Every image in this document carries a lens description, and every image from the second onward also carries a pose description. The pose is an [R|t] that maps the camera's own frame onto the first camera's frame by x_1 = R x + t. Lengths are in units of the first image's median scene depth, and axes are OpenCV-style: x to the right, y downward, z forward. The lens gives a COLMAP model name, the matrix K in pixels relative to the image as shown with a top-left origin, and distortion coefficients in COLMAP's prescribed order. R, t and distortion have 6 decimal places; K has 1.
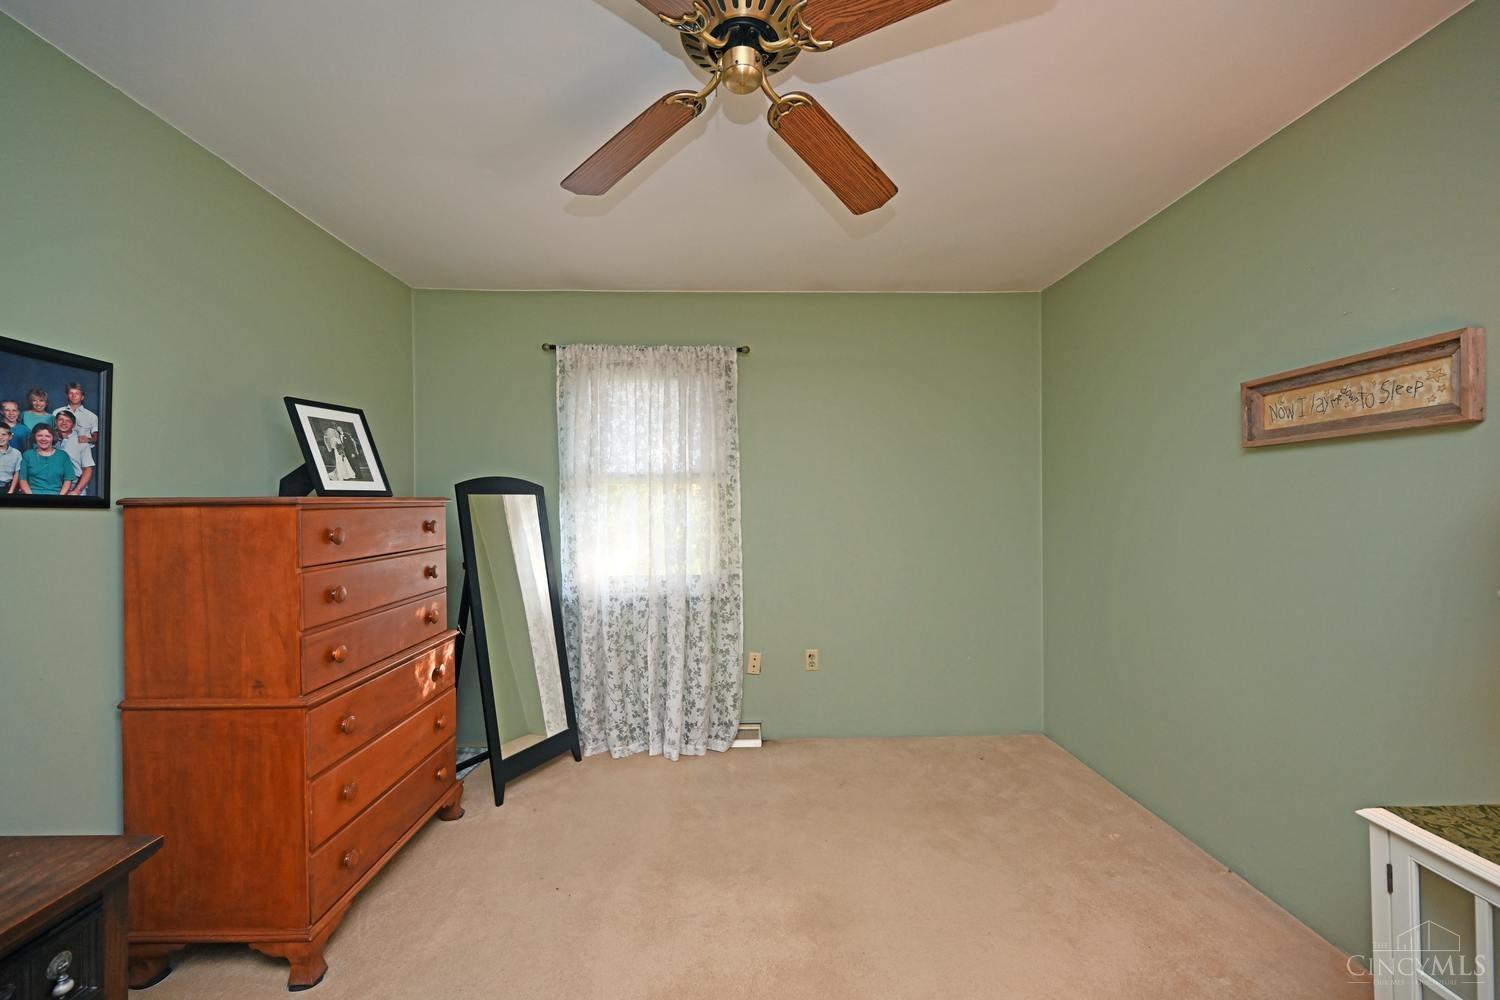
lens RADIAL K [[593.1, 0, 753.5], [0, 593.1, 504.3], [0, 0, 1]] dist [-0.000472, -0.000252]
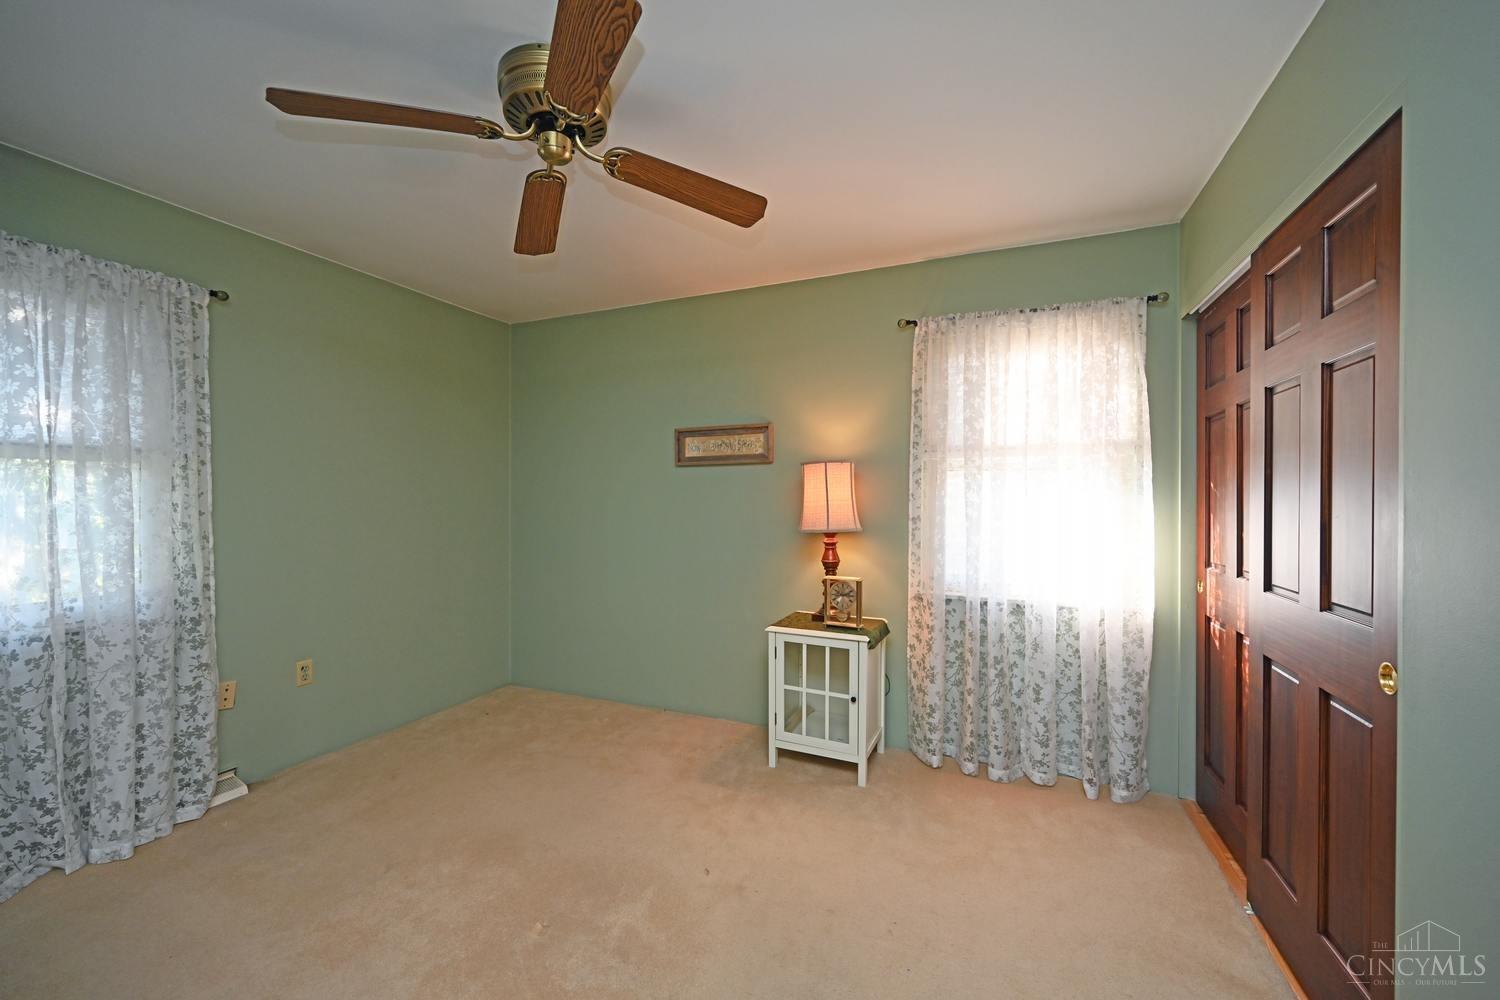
lens RADIAL K [[593.1, 0, 753.5], [0, 593.1, 504.3], [0, 0, 1]] dist [-0.000472, -0.000252]
pose [[0.411173, 0.000689, 0.911557, -0.447298], [-0.002369, 0.999997, 0.000313, 0.012831], [-0.911554, -0.002288, 0.411173, 0.039106]]
